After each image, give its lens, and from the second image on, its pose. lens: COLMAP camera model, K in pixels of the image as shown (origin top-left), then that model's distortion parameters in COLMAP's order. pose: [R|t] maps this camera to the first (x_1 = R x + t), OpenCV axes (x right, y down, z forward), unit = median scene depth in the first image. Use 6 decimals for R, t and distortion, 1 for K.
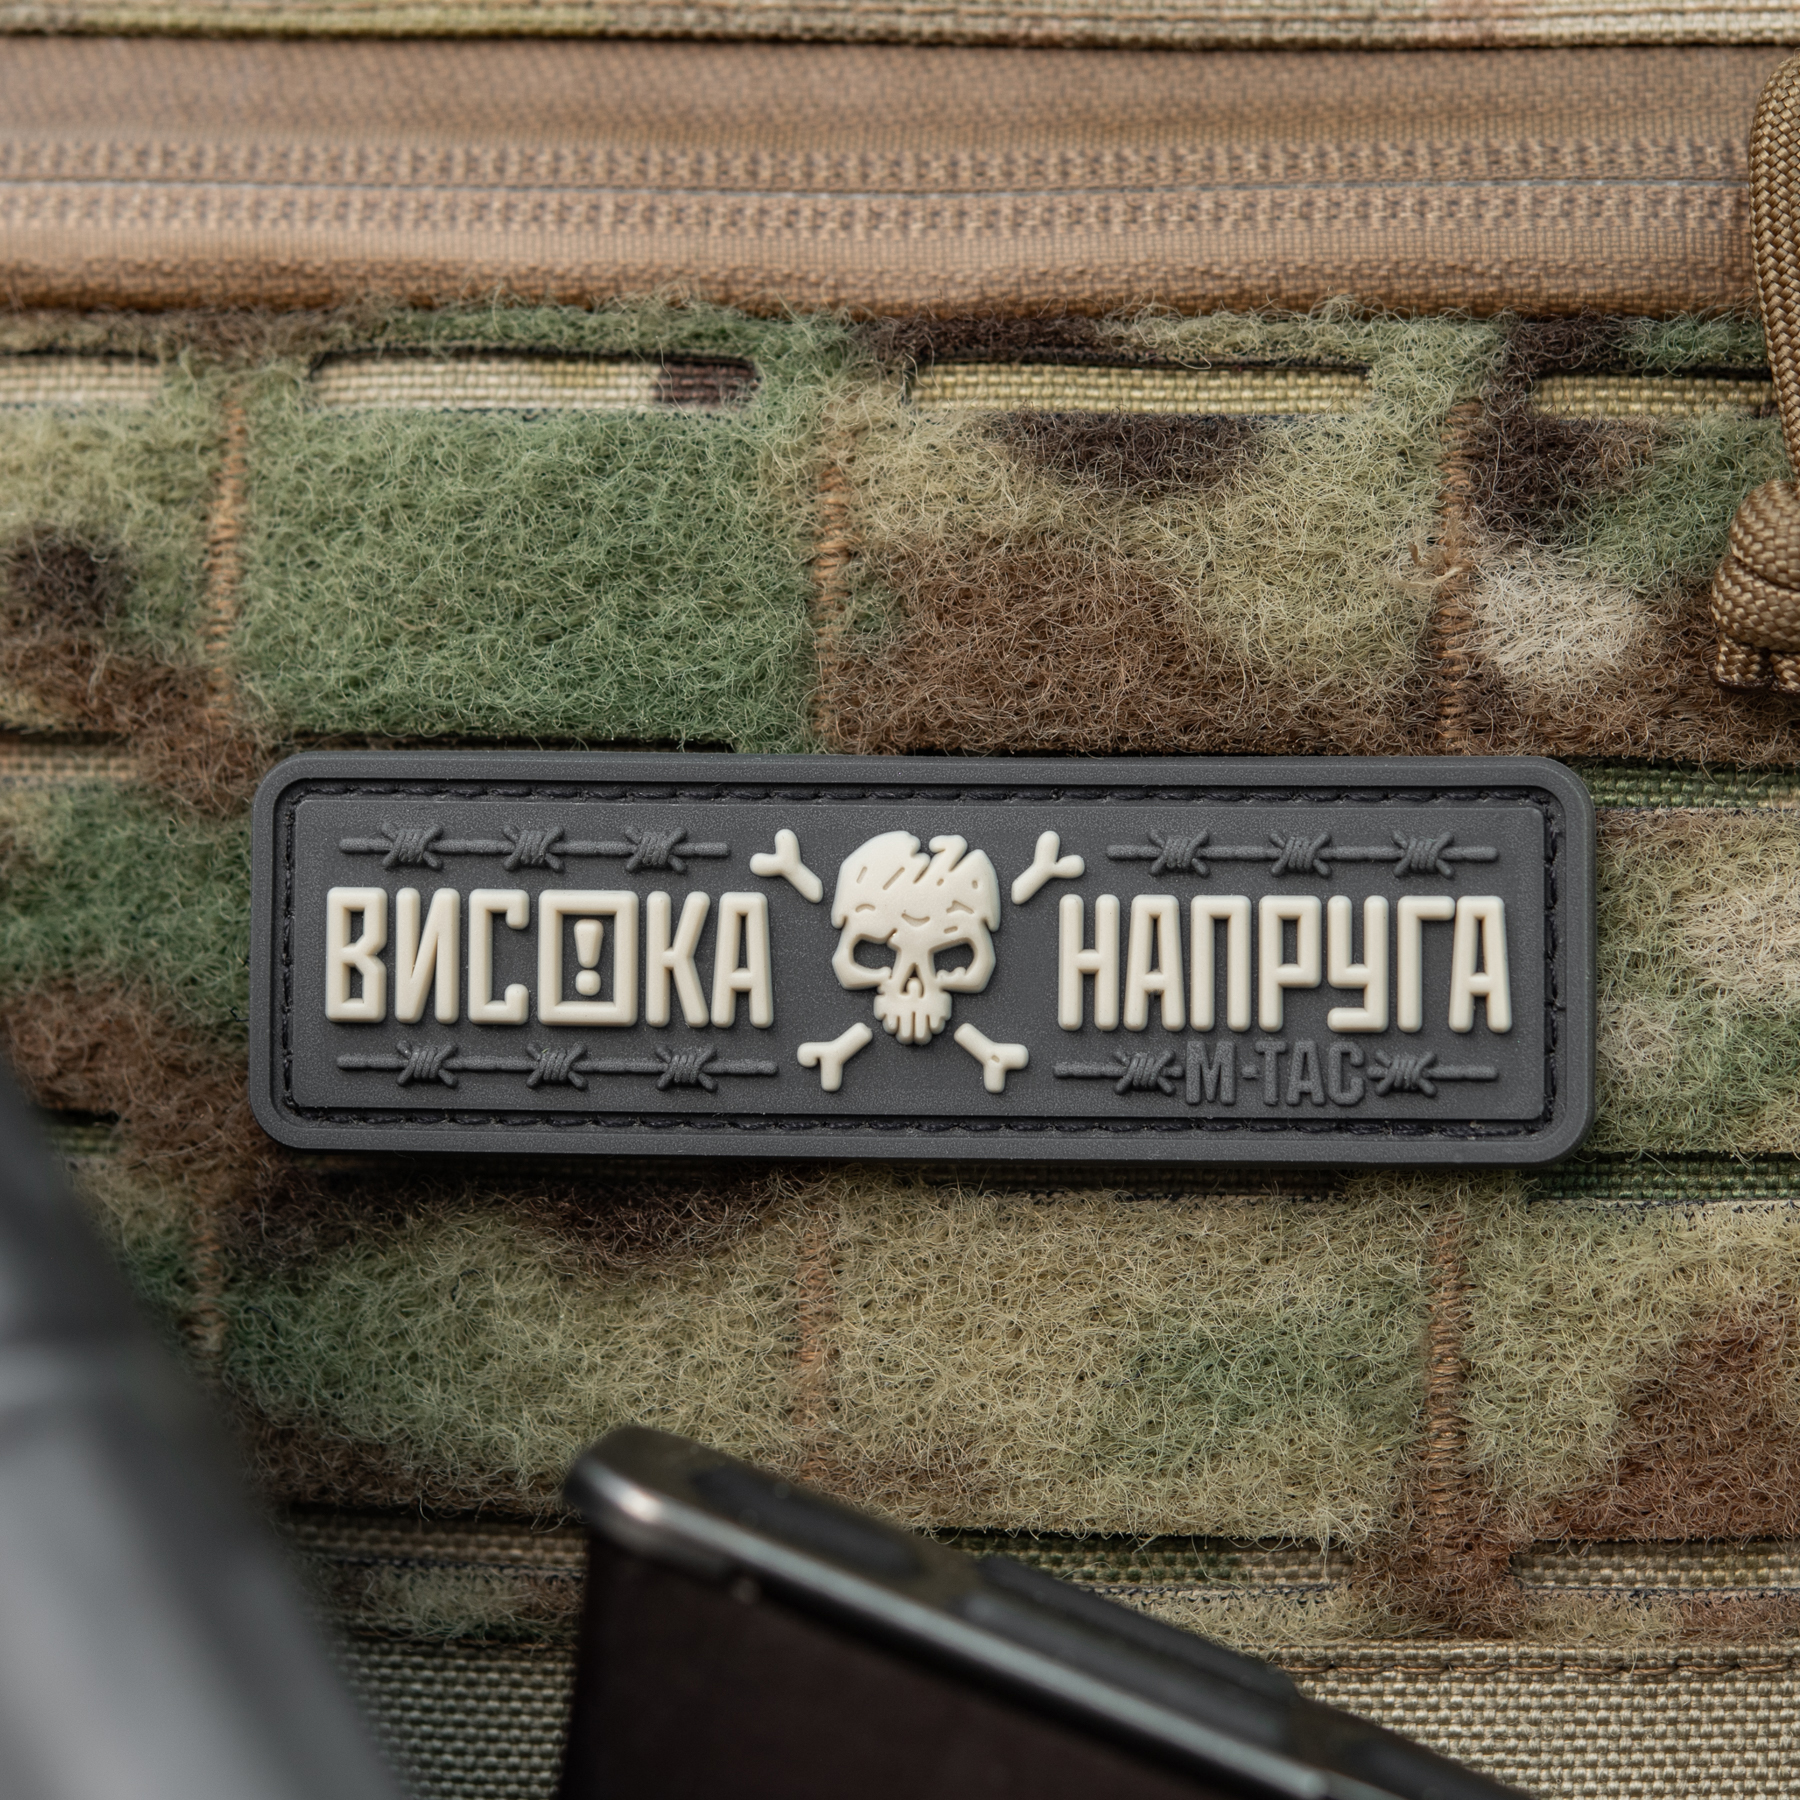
lens RADIAL K [[5718.6, 0, 940.2], [0, 5718.6, 731.7], [0, 0, 1]] dist [0.002722, 0.177921]
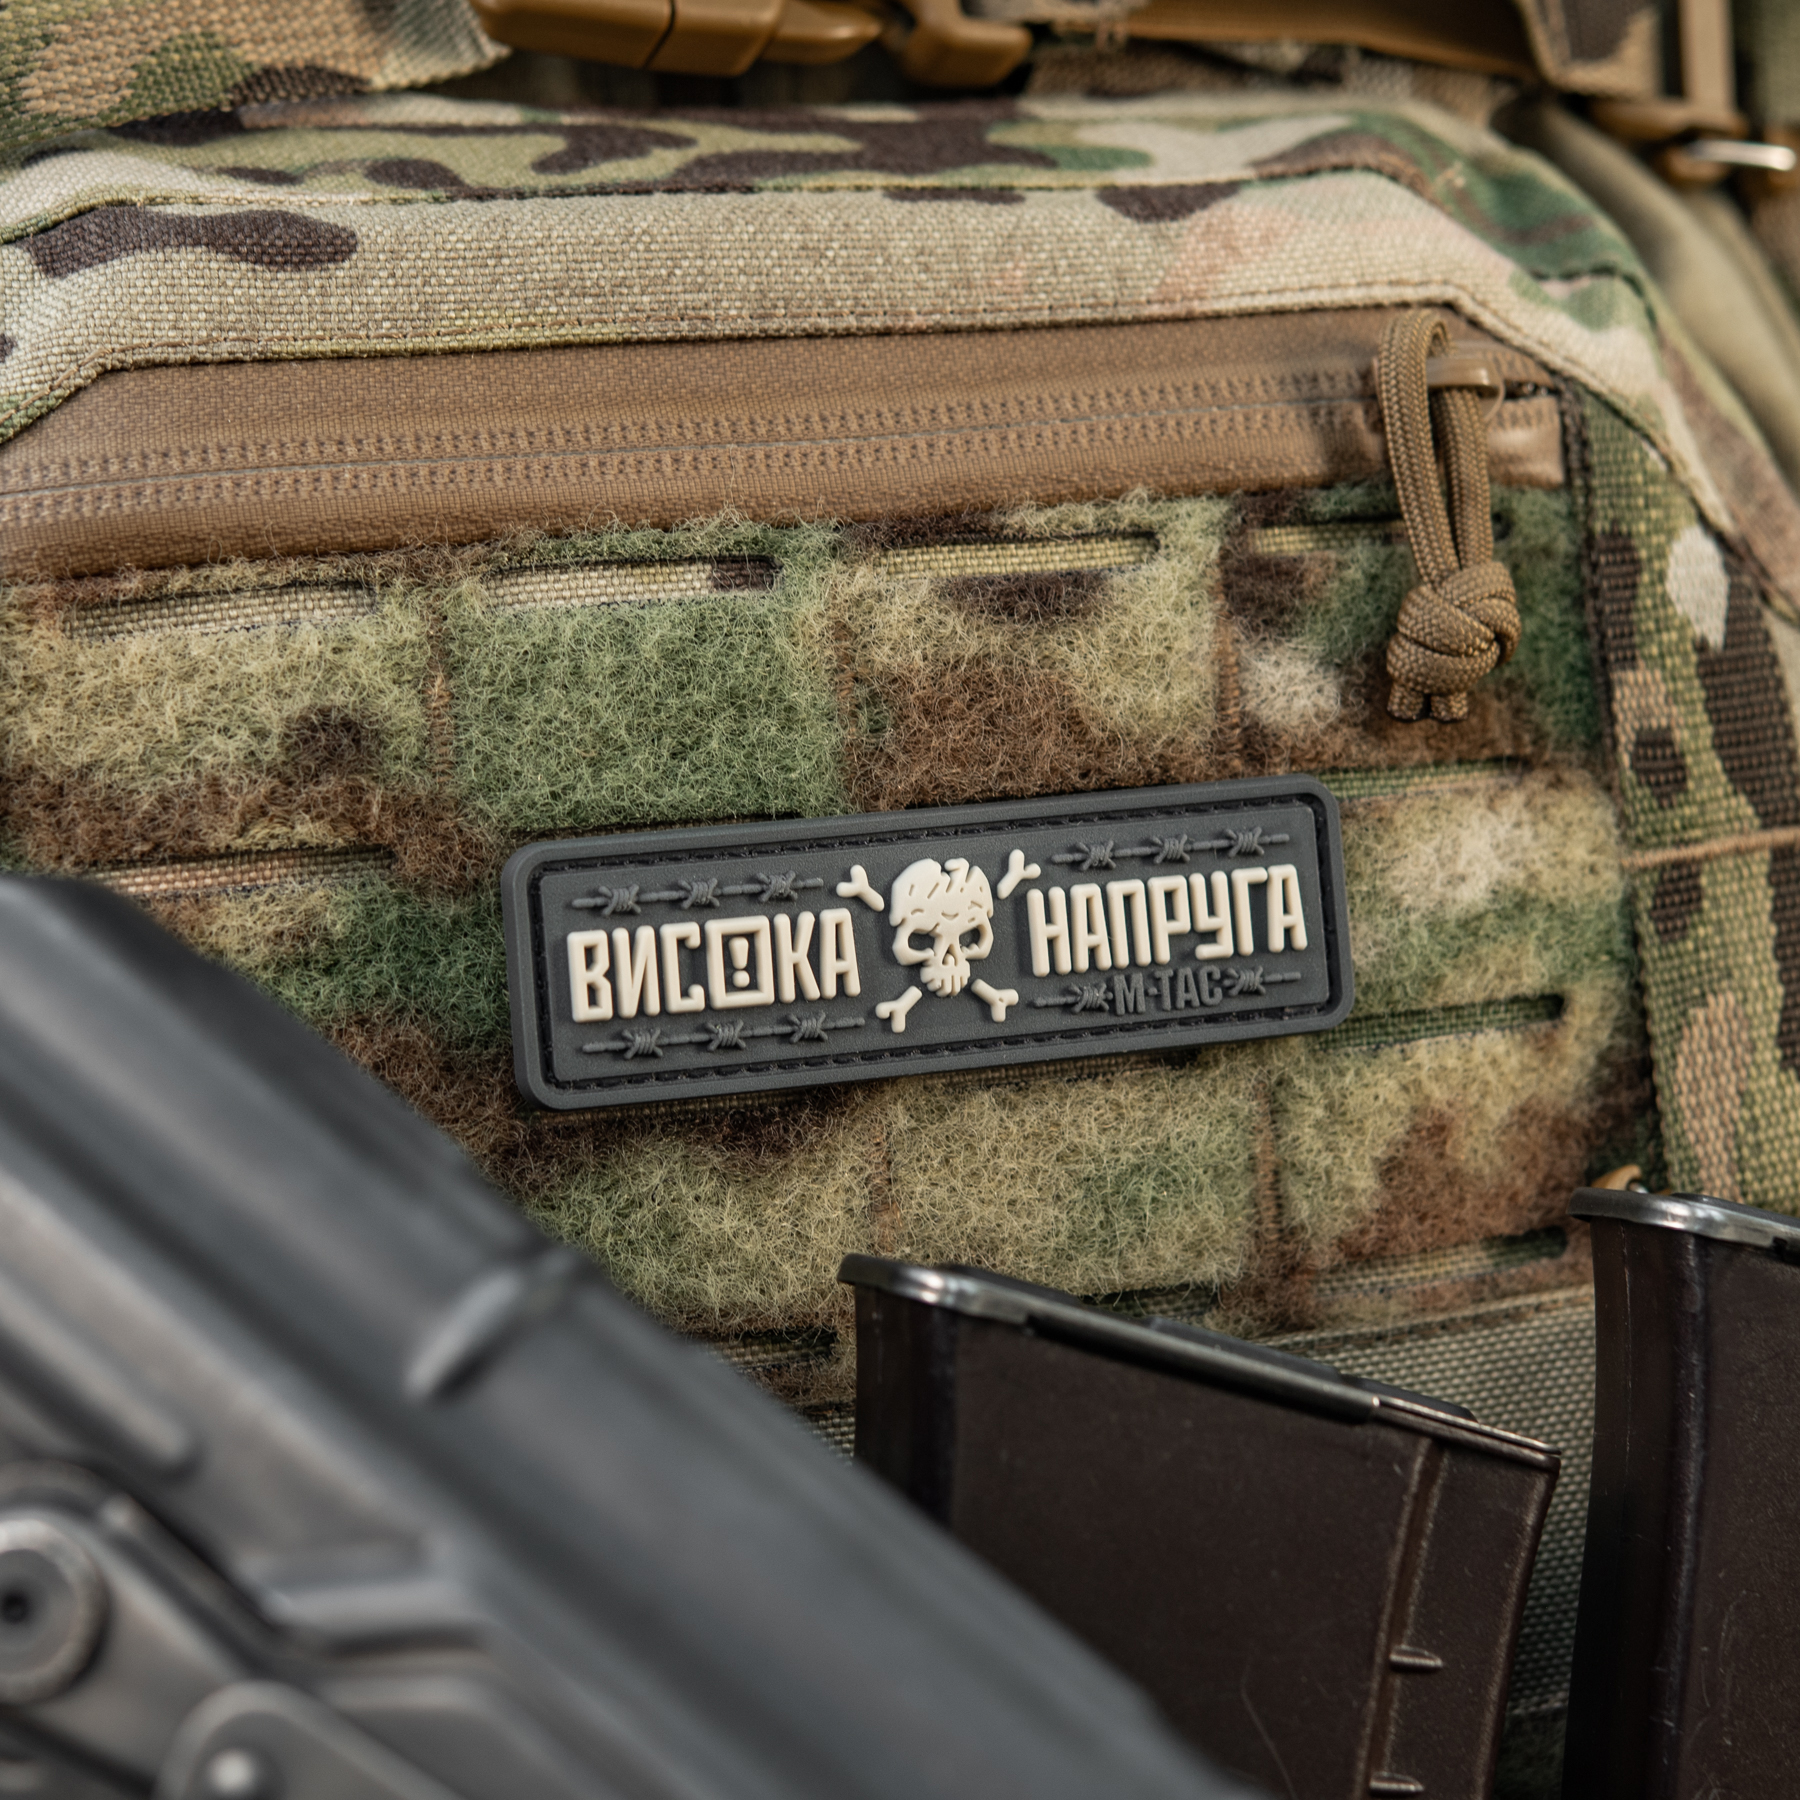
lens RADIAL K [[5190.6, 0, 904.2], [0, 5190.6, 872.3], [0, 0, 1]] dist [0.038093, -0.892800]
pose [[0.922361, -0.098024, 0.373686, -0.530621], [0.079874, 0.994762, 0.063790, -0.068242], [-0.377981, -0.028990, 0.925359, -0.284402]]
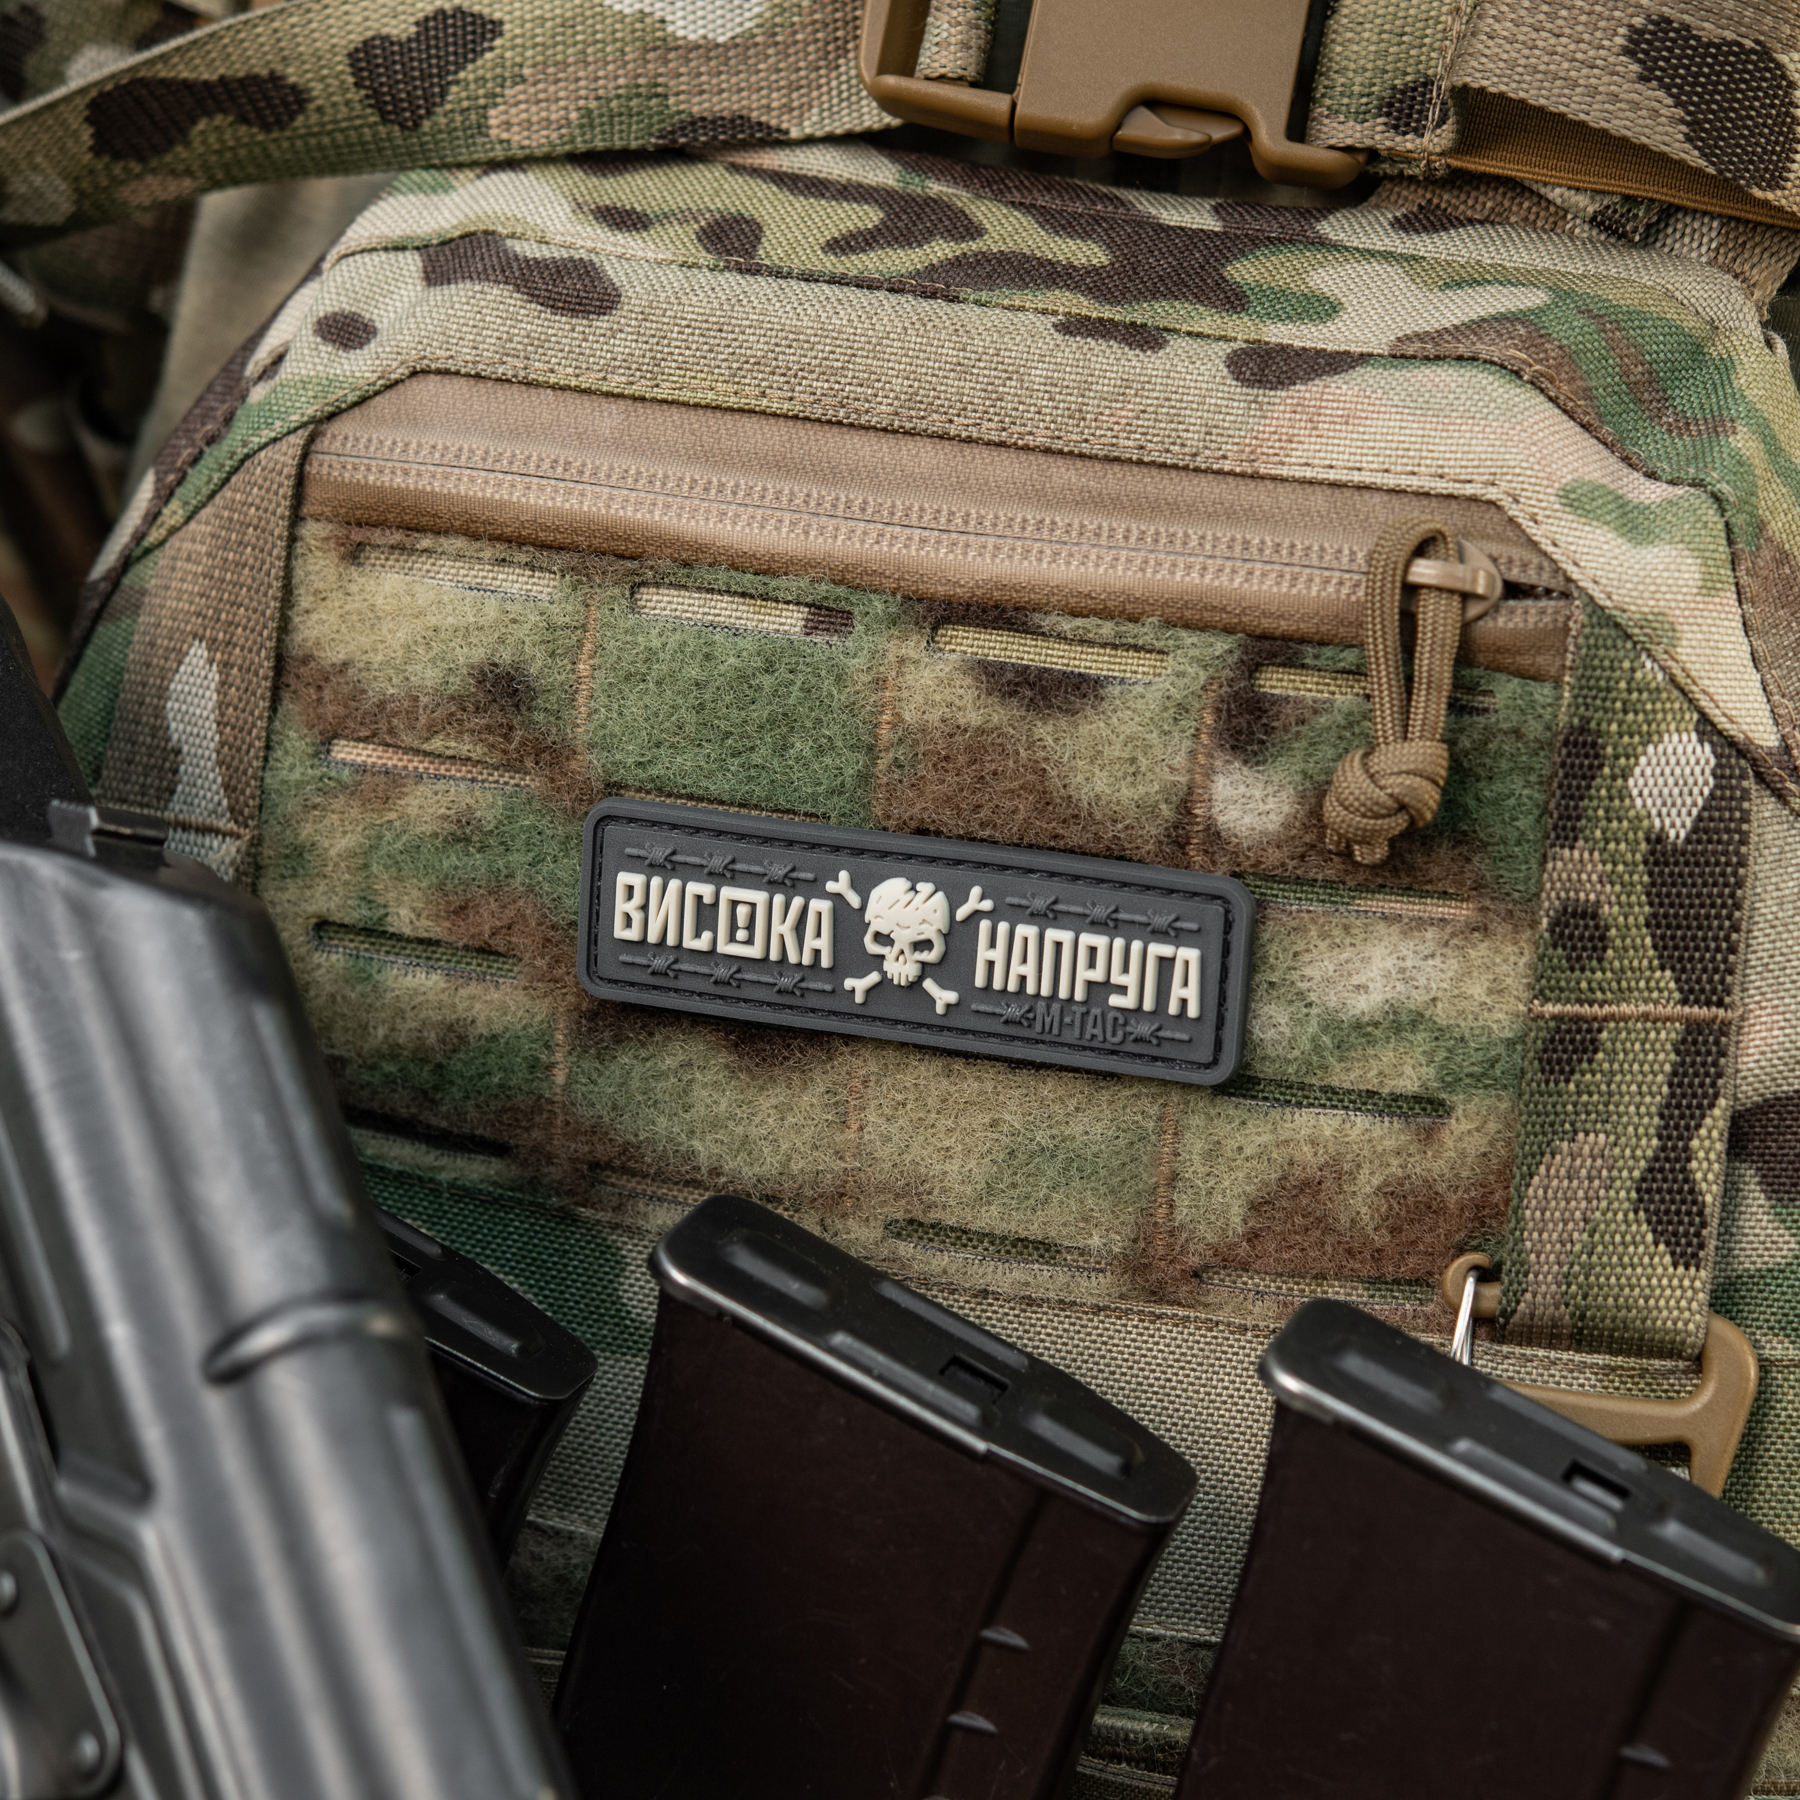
lens RADIAL K [[5190.6, 0, 904.2], [0, 5190.6, 872.3], [0, 0, 1]] dist [0.038093, -0.892800]
pose [[0.977360, 0.099908, -0.186512, 0.319094], [-0.050645, 0.966337, 0.252245, -0.425070], [0.205435, -0.237088, 0.949519, -0.661409]]
